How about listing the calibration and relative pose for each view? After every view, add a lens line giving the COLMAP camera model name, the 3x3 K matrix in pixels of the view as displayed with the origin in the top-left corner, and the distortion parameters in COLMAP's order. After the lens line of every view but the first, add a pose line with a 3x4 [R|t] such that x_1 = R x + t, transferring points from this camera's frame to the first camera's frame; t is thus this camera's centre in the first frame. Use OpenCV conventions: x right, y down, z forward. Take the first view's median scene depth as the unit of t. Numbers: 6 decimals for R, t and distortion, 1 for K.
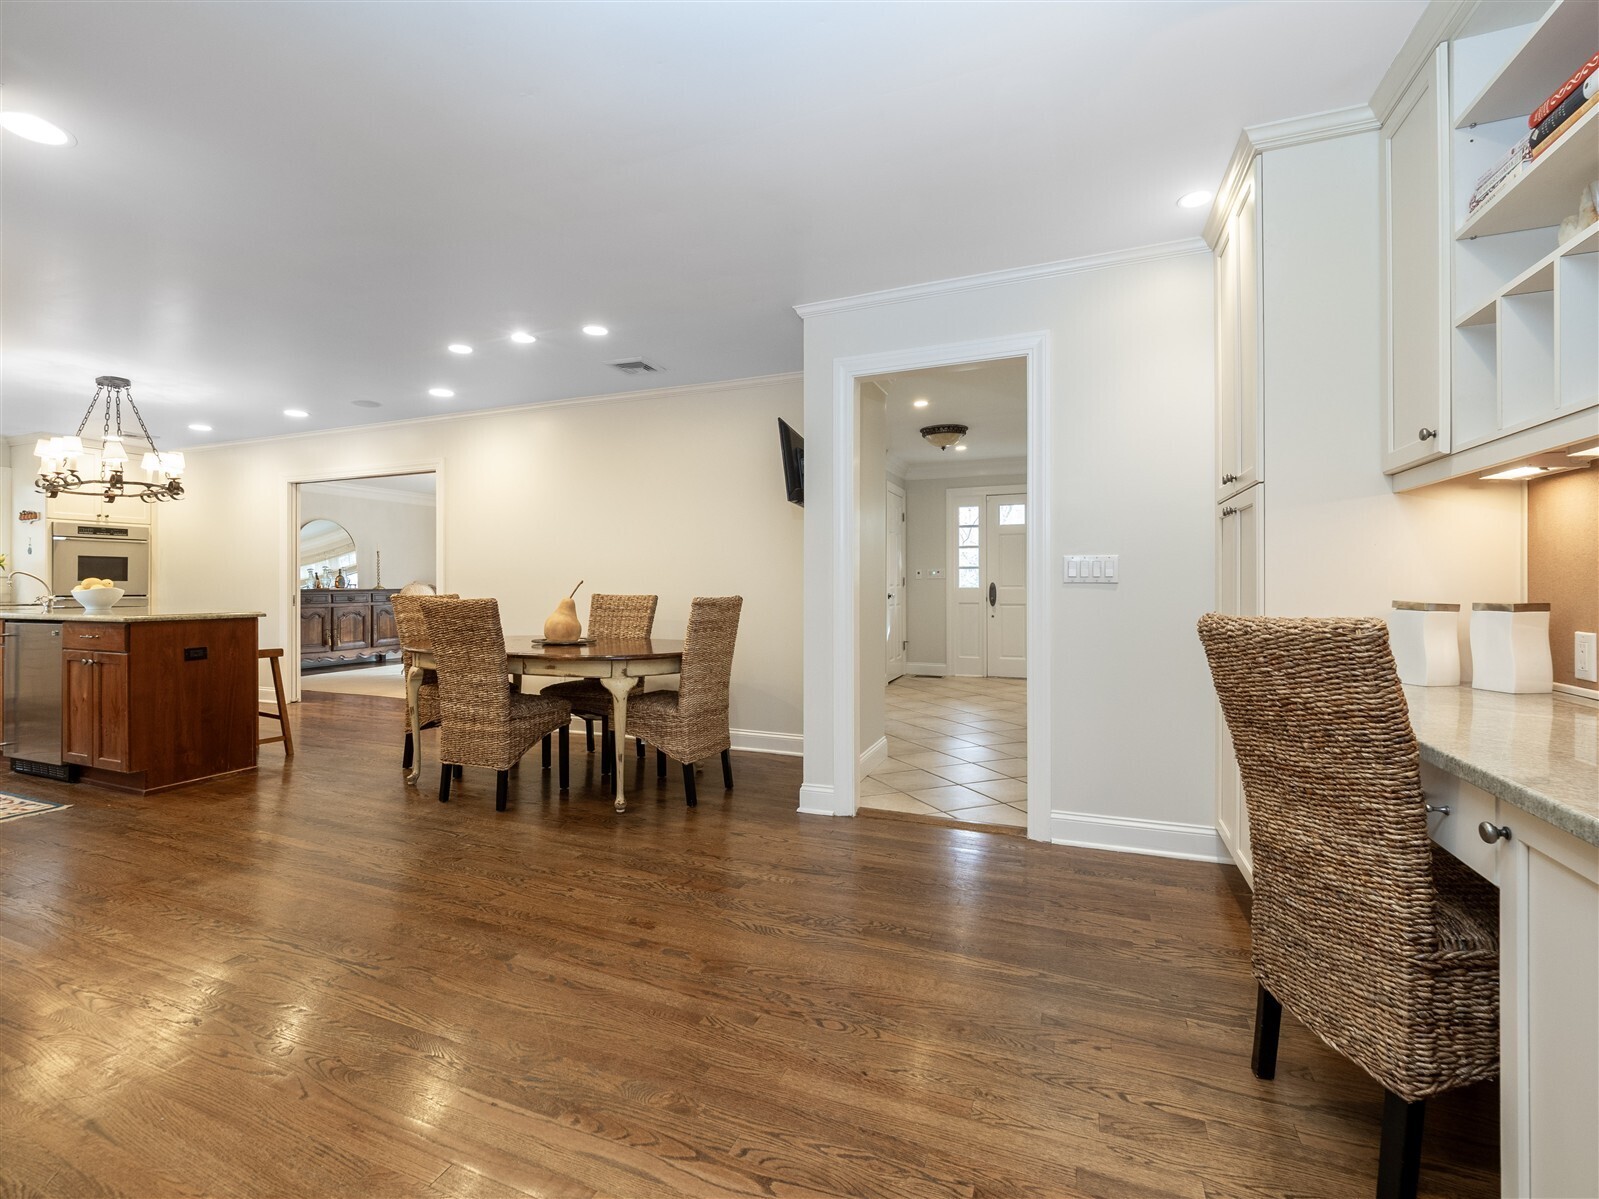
lens RADIAL K [[684.8, 0, 804.7], [0, 684.8, 593.5], [0, 0, 1]] dist [-0.001023, -0.000125]
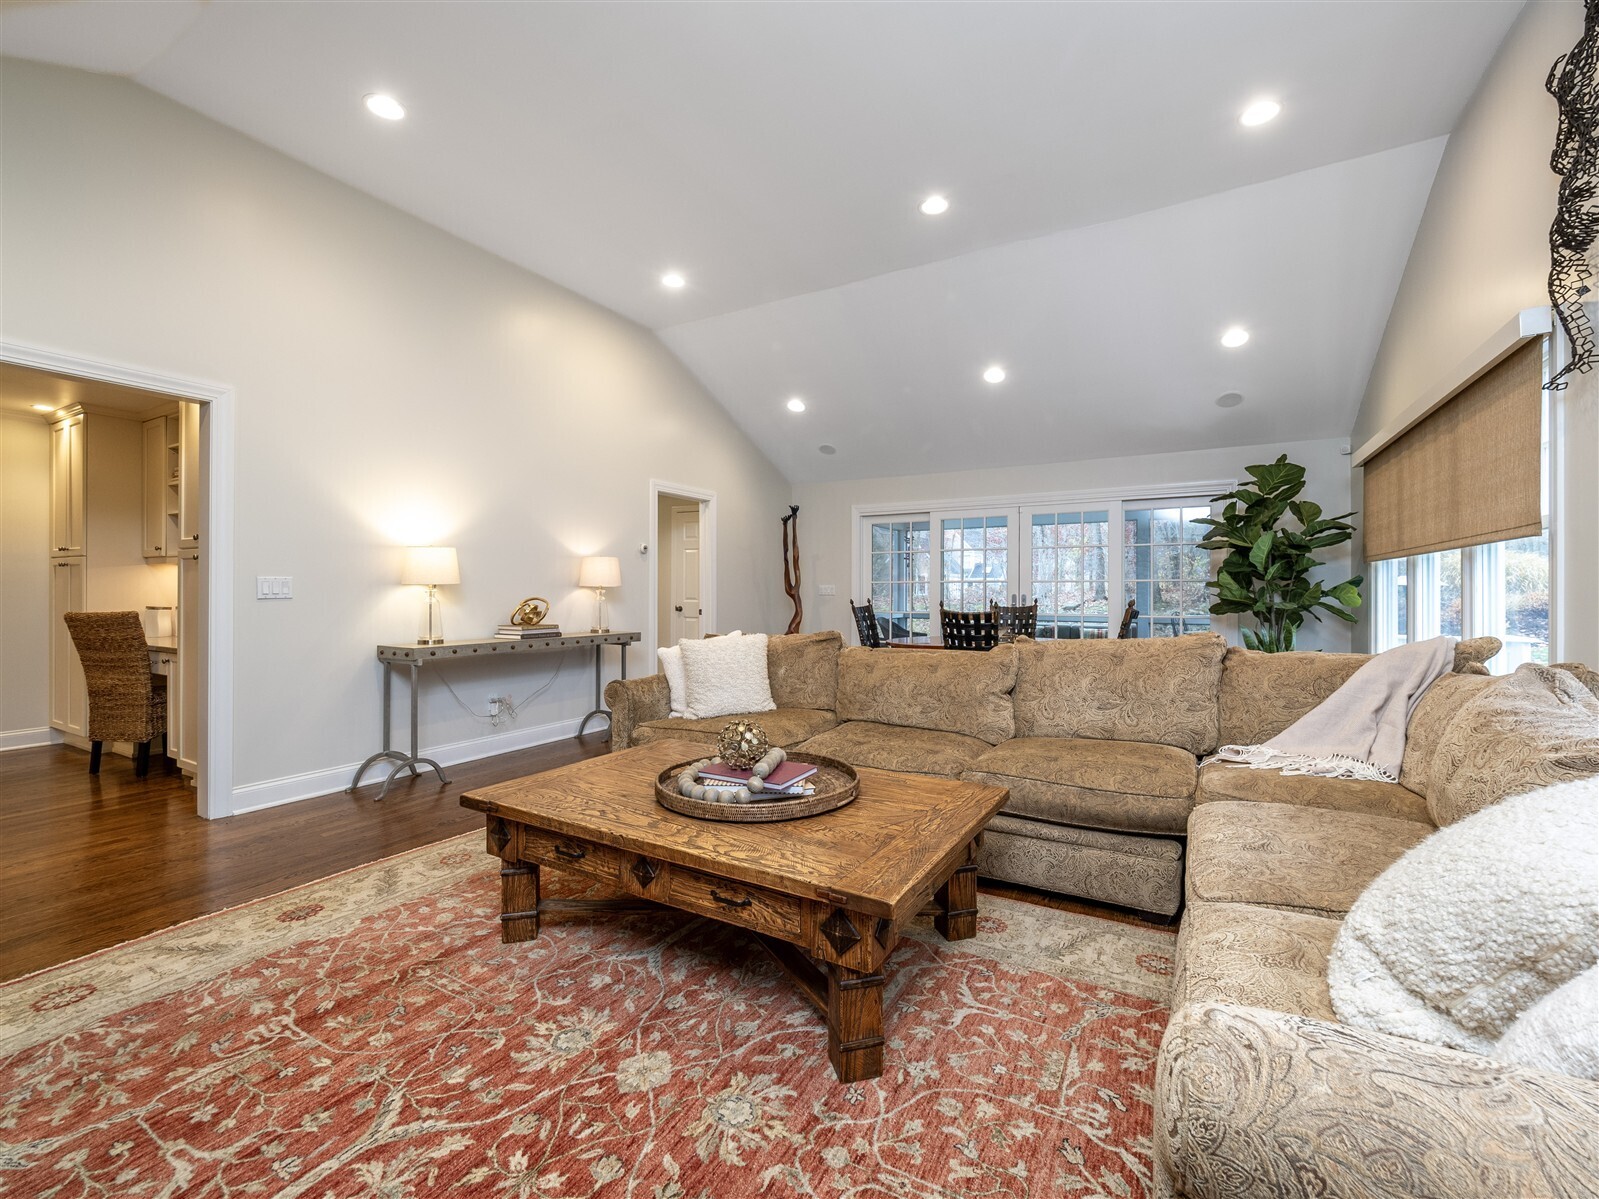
lens RADIAL K [[691.7, 0, 800.4], [0, 691.7, 590.7], [0, 0, 1]] dist [-0.018750, 0.009166]
pose [[0.137036, -0.000931, 0.990566, -1.520051], [-0.005555, 0.999983, 0.001708, -0.060834], [-0.990550, -0.005736, 0.137029, -1.994145]]
